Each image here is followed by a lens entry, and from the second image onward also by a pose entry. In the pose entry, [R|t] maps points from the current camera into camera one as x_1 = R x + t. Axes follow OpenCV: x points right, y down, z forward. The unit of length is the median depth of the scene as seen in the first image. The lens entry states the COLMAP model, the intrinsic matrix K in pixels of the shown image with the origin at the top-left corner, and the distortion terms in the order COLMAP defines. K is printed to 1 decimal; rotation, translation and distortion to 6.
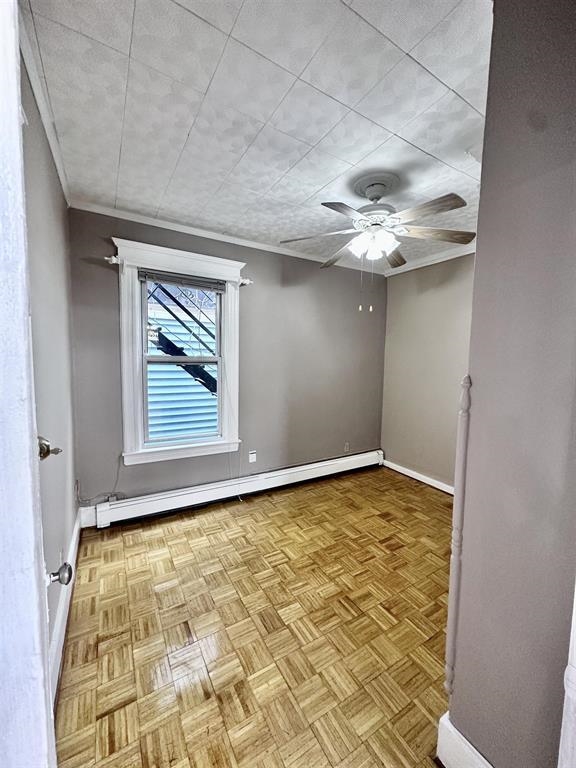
lens RADIAL K [[304.2, 0, 288.6], [0, 304.2, 384.6], [0, 0, 1]] dist [-0.001230, 0.000434]
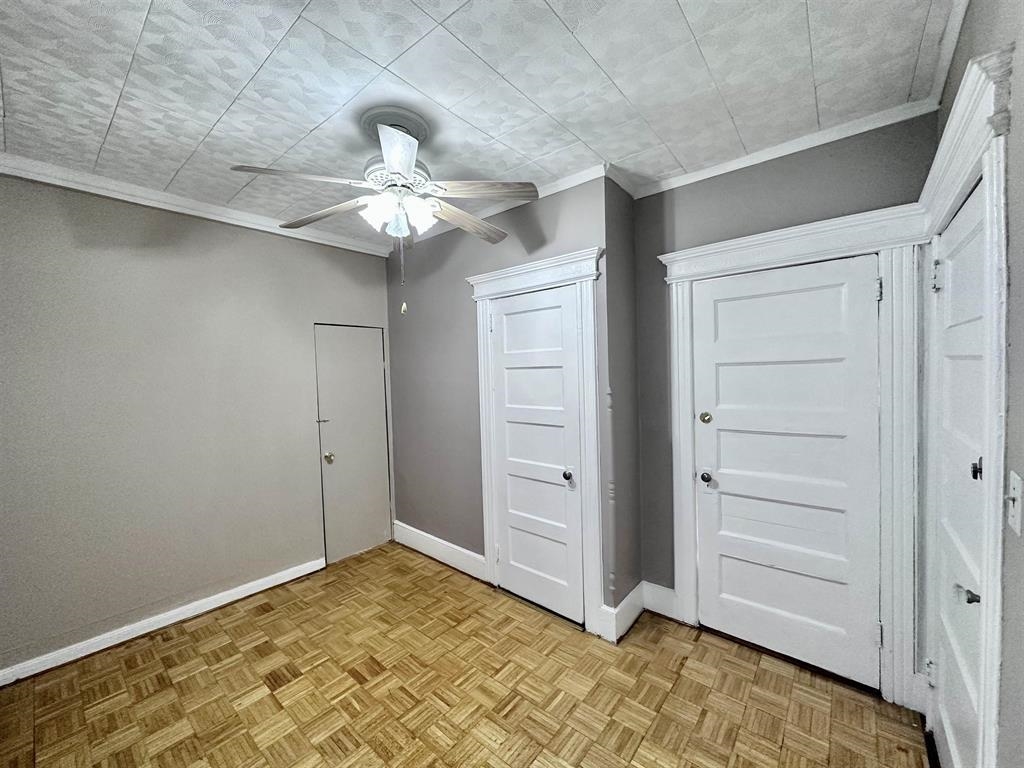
lens RADIAL K [[405.6, 0, 517.4], [0, 405.6, 385.2], [0, 0, 1]] dist [-0.001230, 0.000434]
pose [[-0.338094, -0.041683, 0.940189, -0.558901], [0.098181, 0.992005, 0.079287, -0.109020], [-0.935977, 0.119115, -0.331299, 0.938373]]
